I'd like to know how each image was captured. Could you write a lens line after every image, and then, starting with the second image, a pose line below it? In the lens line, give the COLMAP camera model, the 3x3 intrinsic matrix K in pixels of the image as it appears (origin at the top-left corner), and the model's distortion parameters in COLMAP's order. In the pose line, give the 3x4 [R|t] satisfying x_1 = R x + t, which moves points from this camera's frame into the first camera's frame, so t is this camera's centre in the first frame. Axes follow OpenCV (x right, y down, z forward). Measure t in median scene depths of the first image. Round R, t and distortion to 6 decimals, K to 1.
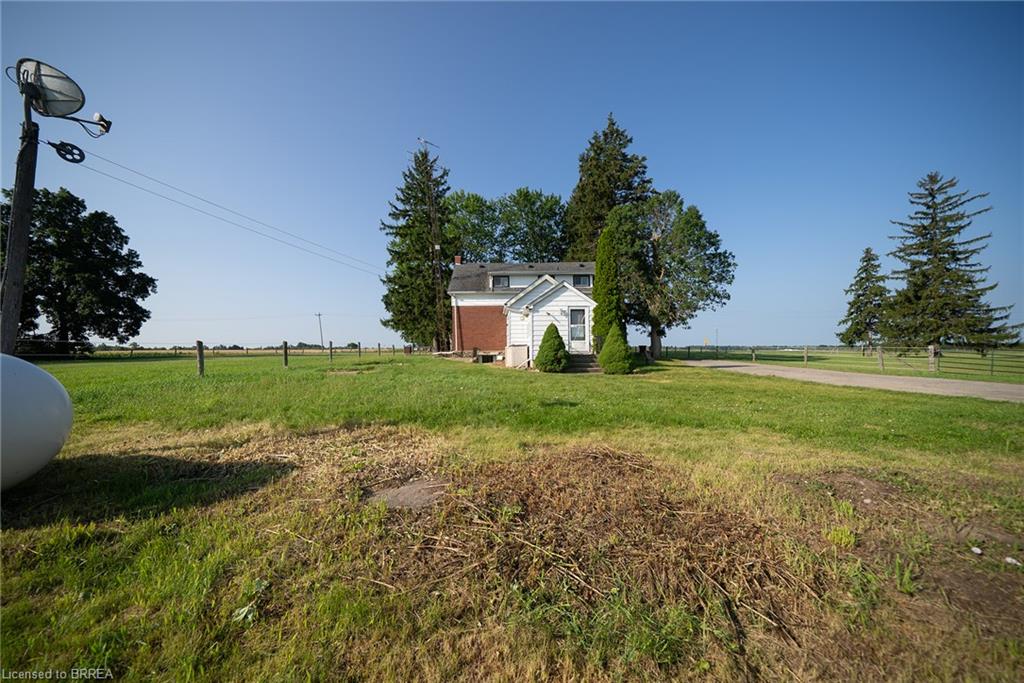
lens RADIAL K [[355.0, 0, 513.5], [0, 355.0, 343.8], [0, 0, 1]] dist [0.000692, 0.000126]
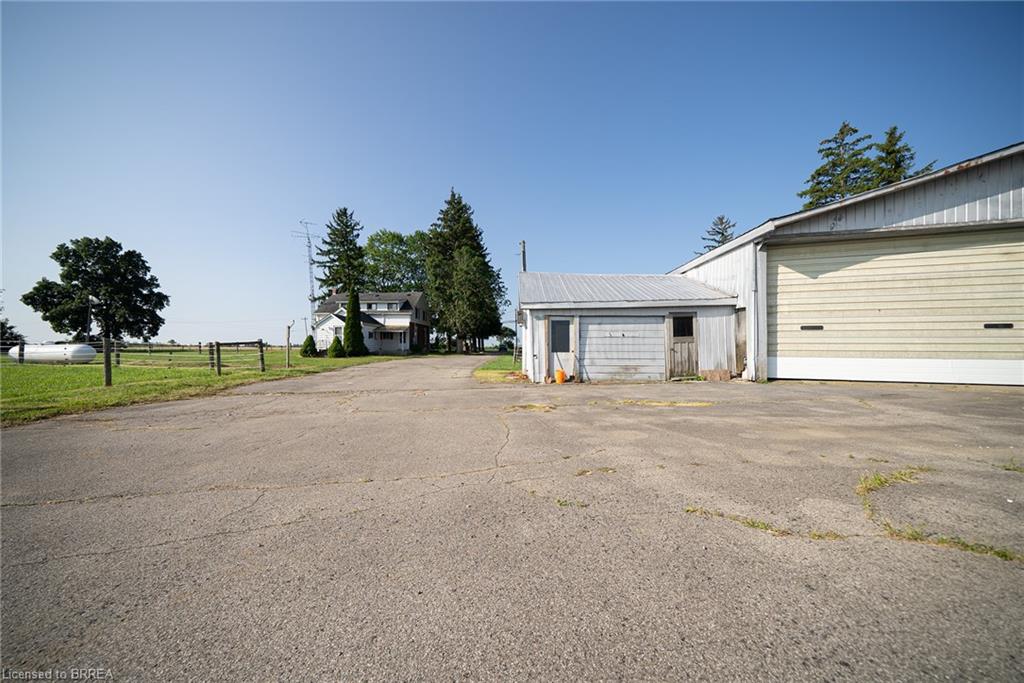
lens RADIAL K [[355.0, 0, 510.7], [0, 355.0, 344.4], [0, 0, 1]] dist [0.000692, 0.000126]
pose [[0.998325, 0.006439, -0.057500, 0.450461], [-0.006315, 0.999977, 0.002339, -0.001759], [0.057513, -0.001972, 0.998343, -0.346193]]
